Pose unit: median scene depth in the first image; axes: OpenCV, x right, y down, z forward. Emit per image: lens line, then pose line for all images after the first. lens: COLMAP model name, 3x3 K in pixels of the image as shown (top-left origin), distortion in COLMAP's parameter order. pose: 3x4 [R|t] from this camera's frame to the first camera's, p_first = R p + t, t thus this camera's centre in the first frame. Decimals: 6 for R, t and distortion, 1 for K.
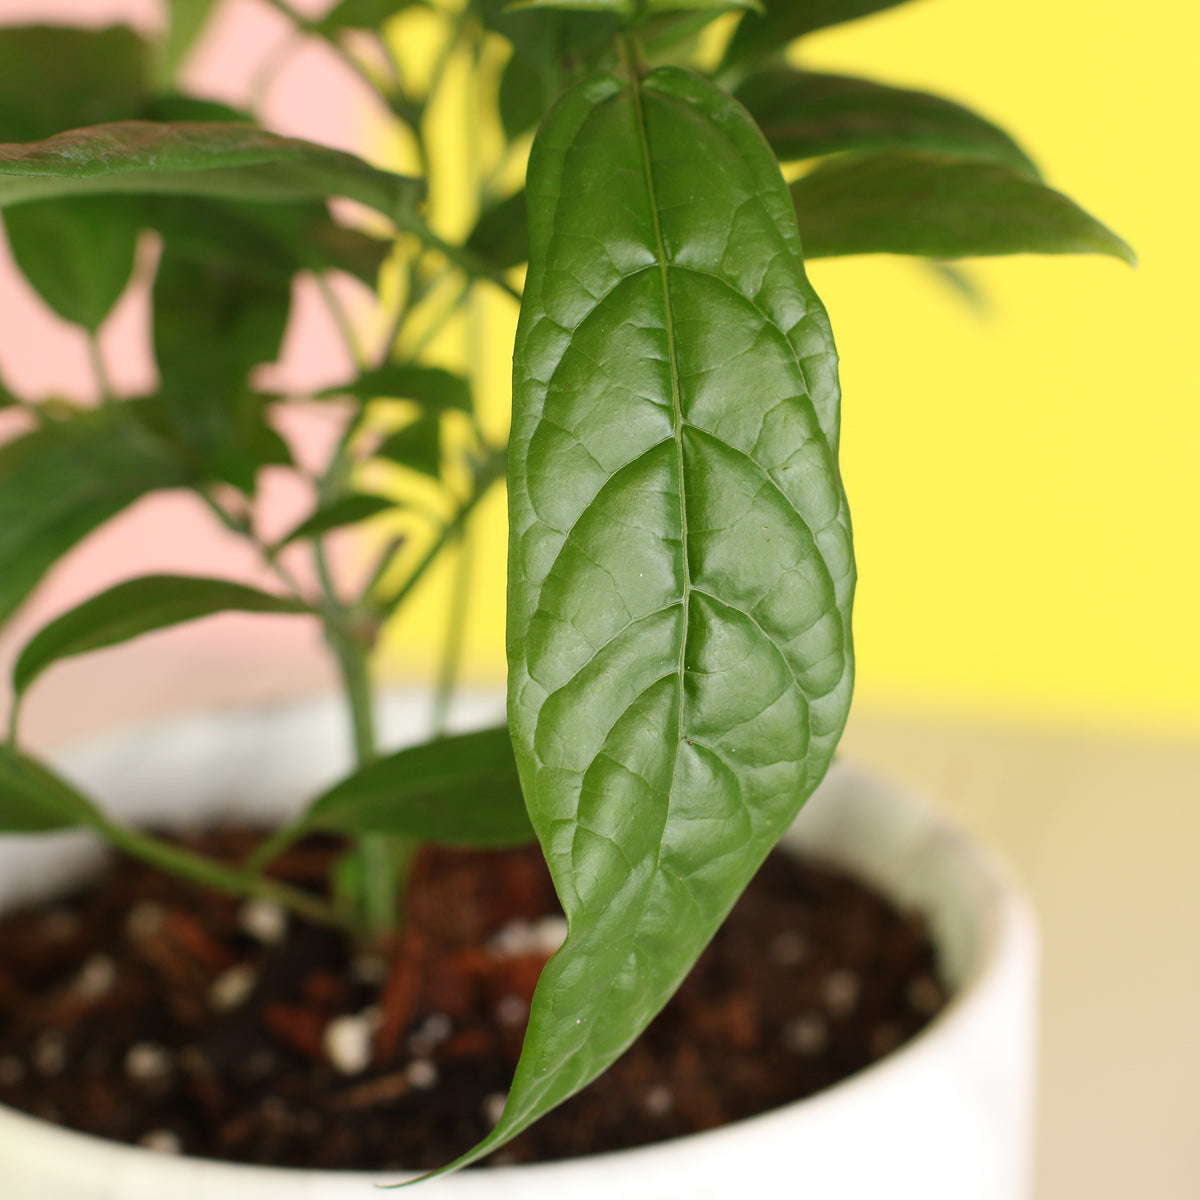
lens RADIAL K [[4192.2, 0, 602.8], [0, 4192.2, 594.8], [0, 0, 1]] dist [0.075571, 0.000000]
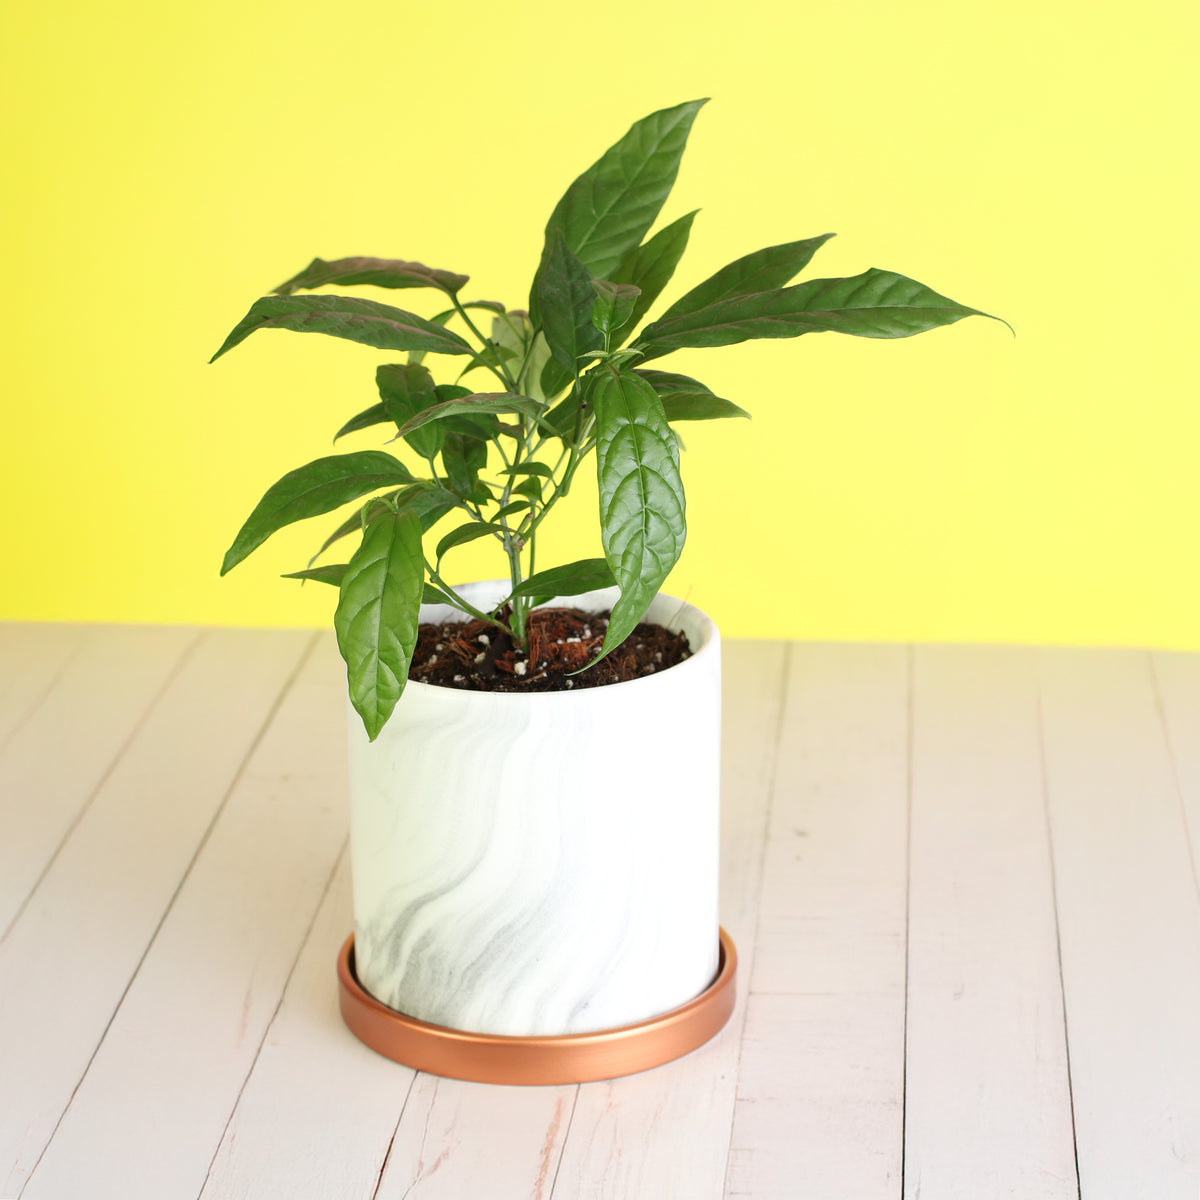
lens RADIAL K [[4192.2, 0, 598.0], [0, 4192.2, 603.0], [0, 0, 1]] dist [0.075571, 0.000000]
pose [[0.988268, -0.048772, 0.144735, -0.576373], [0.057584, 0.996693, -0.057328, 0.301018], [-0.141460, 0.064990, 0.987808, -2.754784]]
